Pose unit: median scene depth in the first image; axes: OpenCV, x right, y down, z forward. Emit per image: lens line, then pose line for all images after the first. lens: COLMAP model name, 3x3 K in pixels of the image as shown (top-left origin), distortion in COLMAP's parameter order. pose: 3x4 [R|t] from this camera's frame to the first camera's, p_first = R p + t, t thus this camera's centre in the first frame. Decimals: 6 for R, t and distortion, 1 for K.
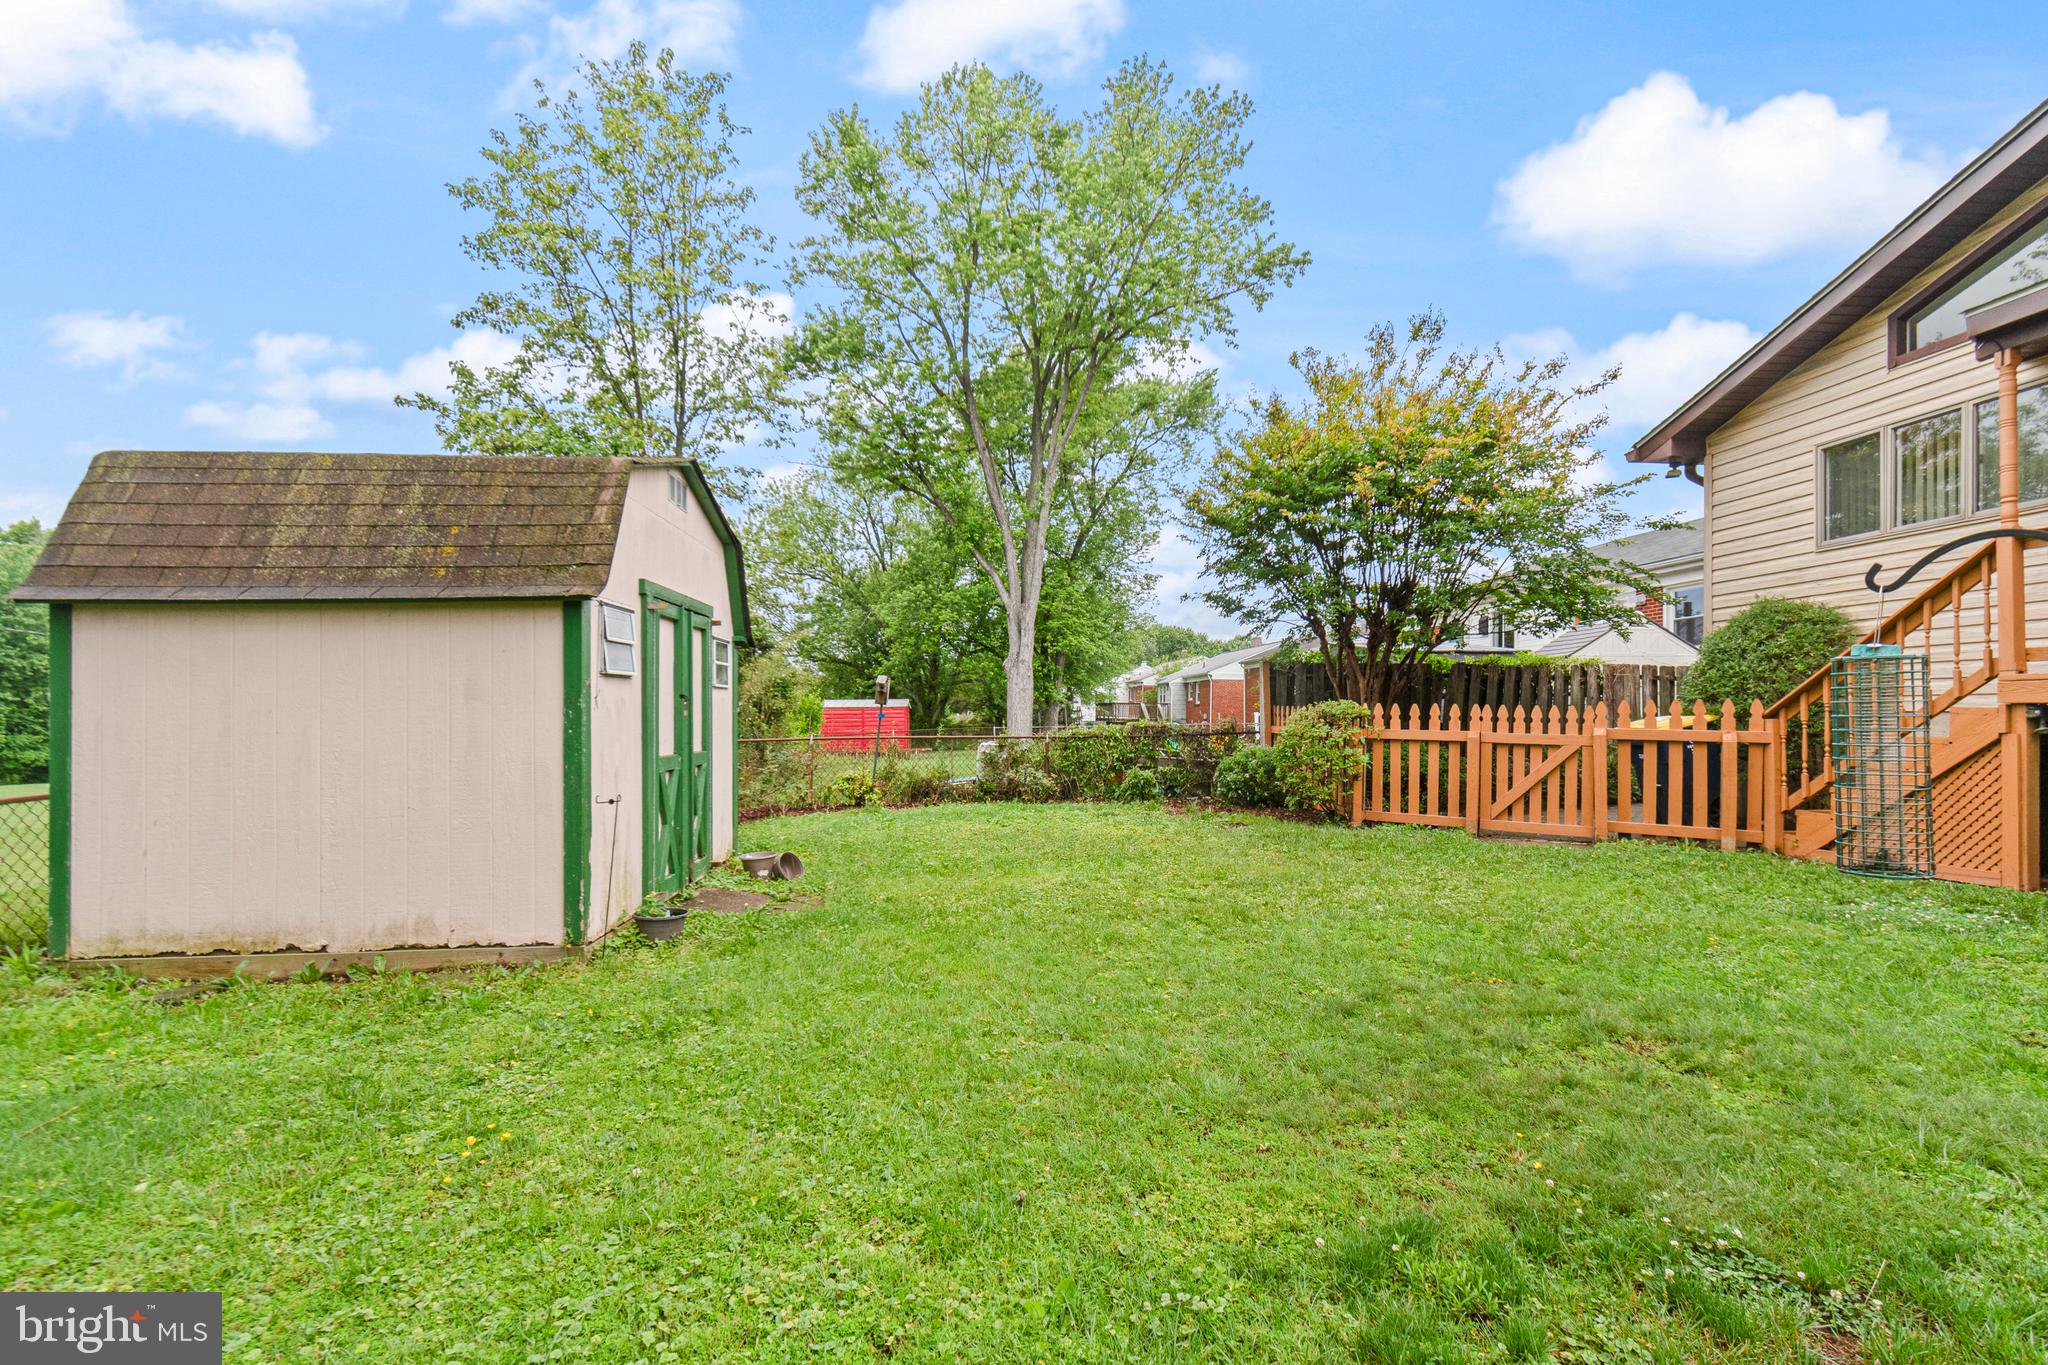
lens RADIAL K [[936.5, 0, 1017.9], [0, 936.5, 684.9], [0, 0, 1]] dist [0.008396, -0.003042]
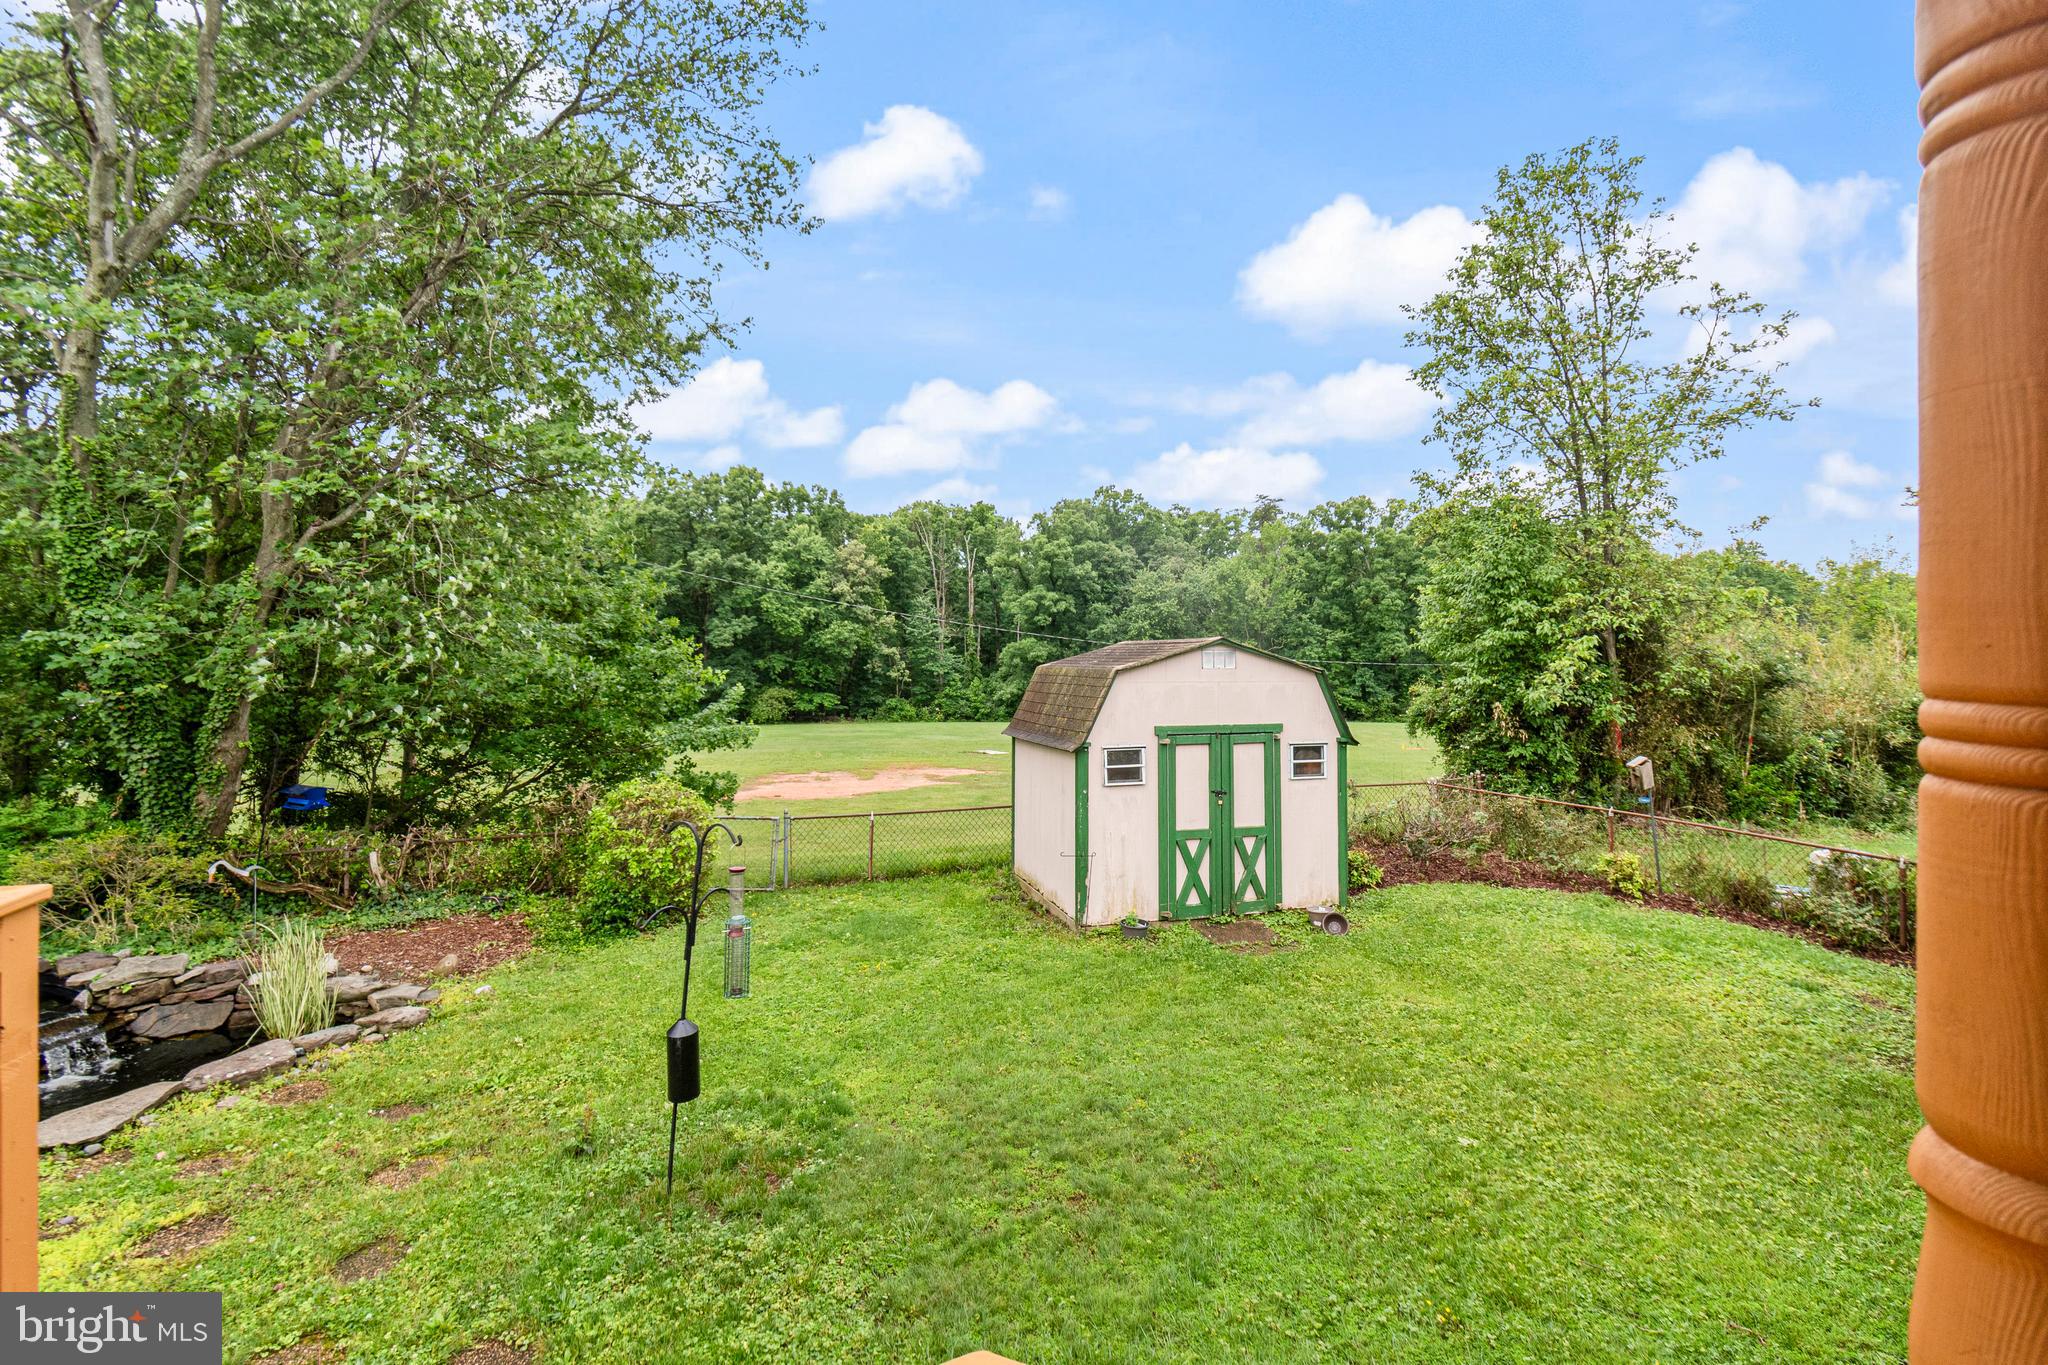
lens RADIAL K [[936.5, 0, 1033.9], [0, 936.5, 629.8], [0, 0, 1]] dist [0.008396, -0.003042]
pose [[0.243098, -0.022970, -0.969730, 0.772686], [0.024880, 0.999538, -0.017440, -0.169884], [0.969683, -0.019887, 0.243557, 0.250616]]
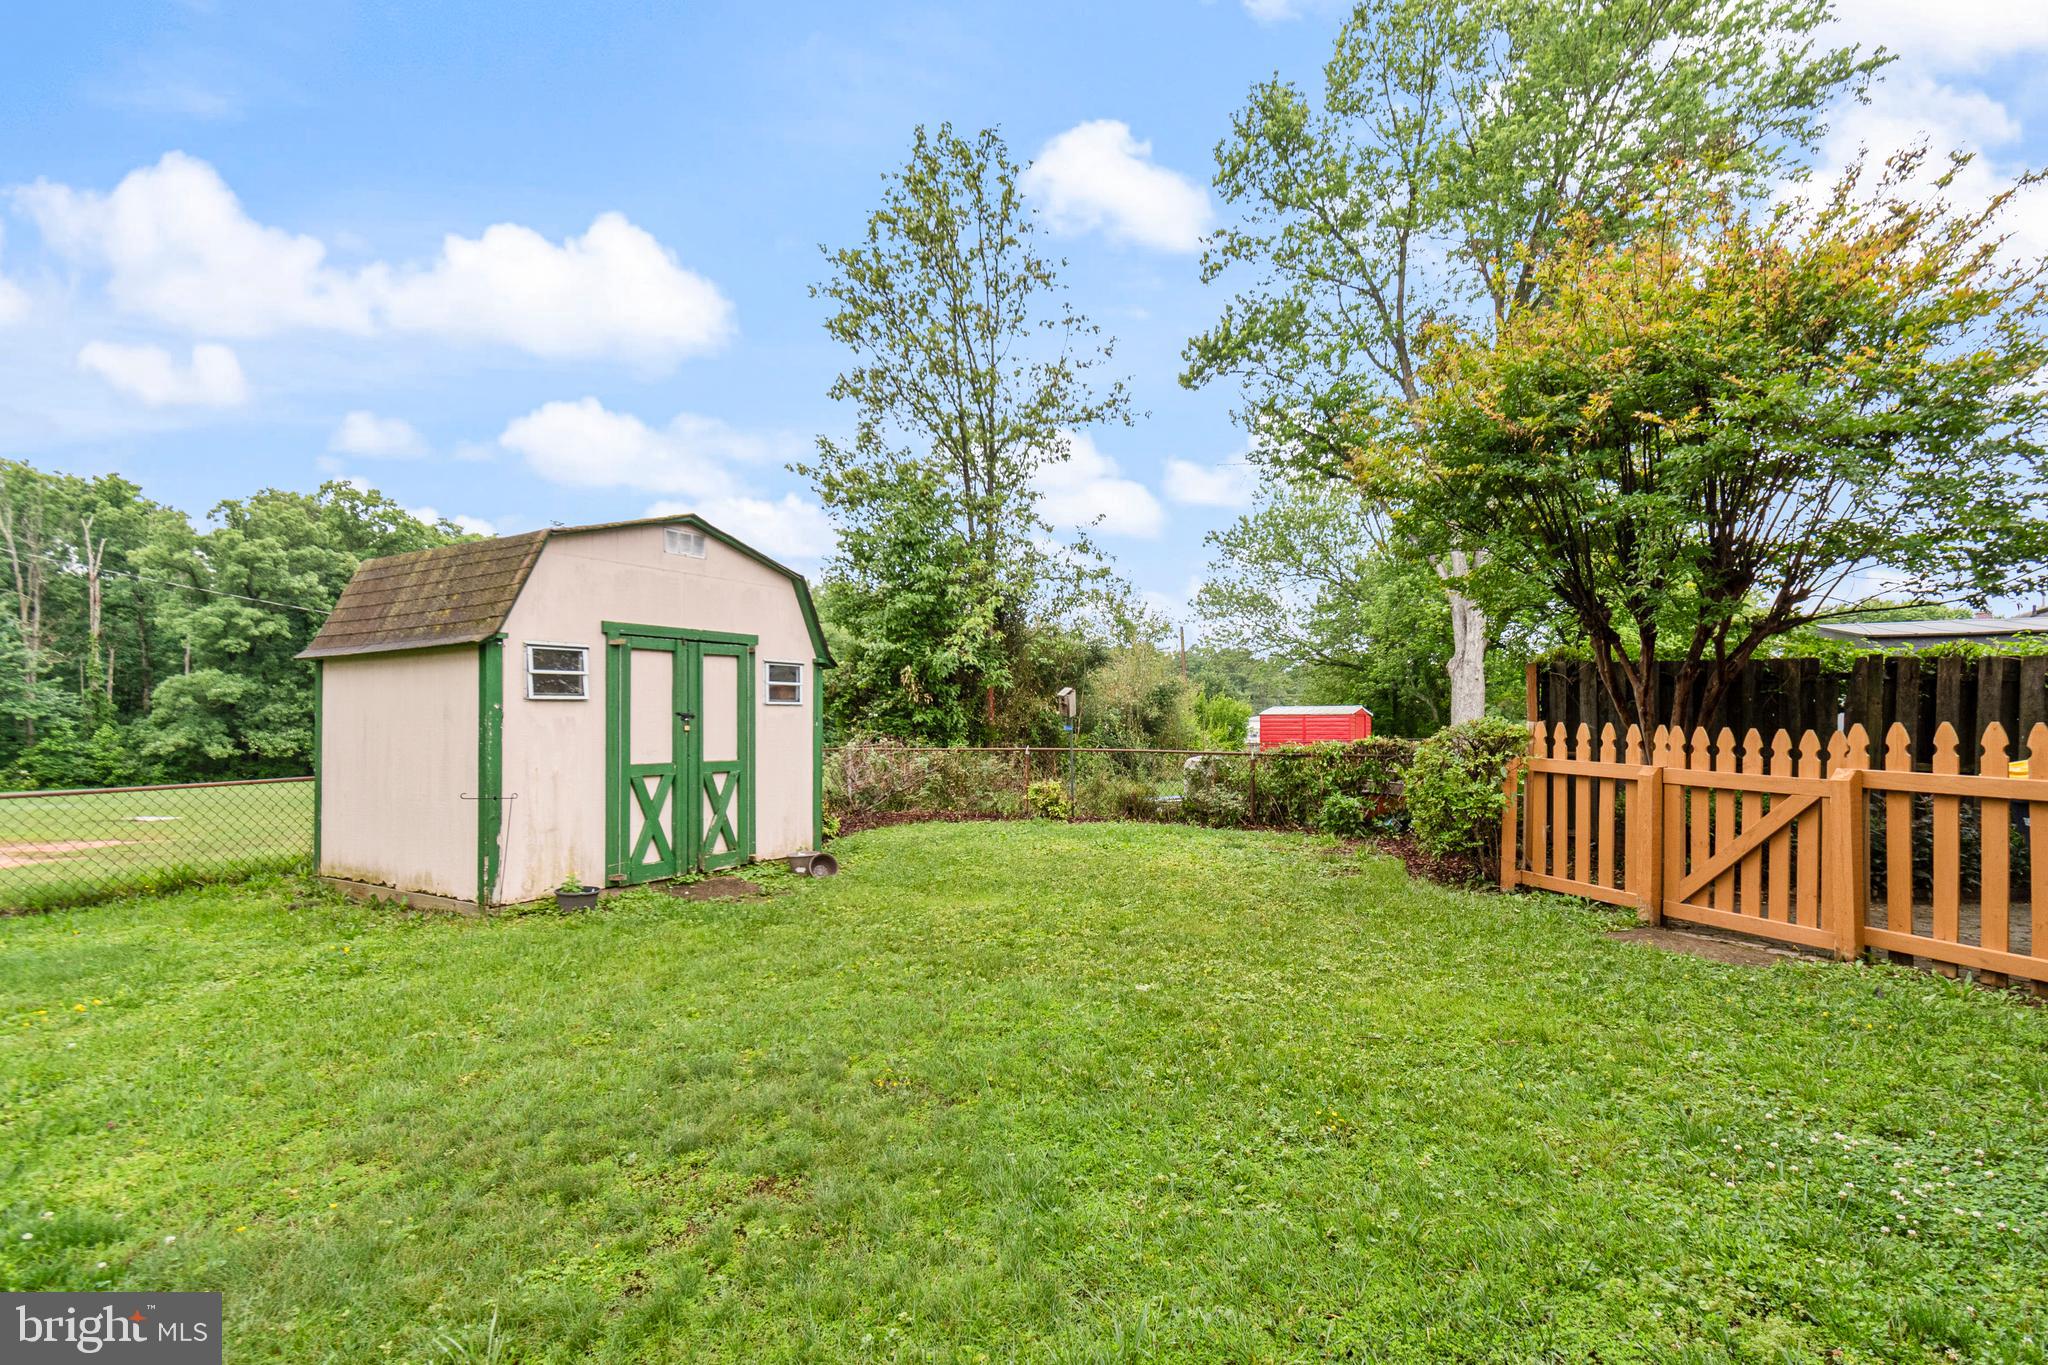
lens RADIAL K [[936.5, 0, 1036.6], [0, 936.5, 702.0], [0, 0, 1]] dist [0.008396, -0.003042]
pose [[0.827191, -0.004549, -0.561903, 0.490090], [0.013395, 0.999843, 0.011625, -0.009272], [0.561761, -0.017143, 0.827122, 0.203176]]
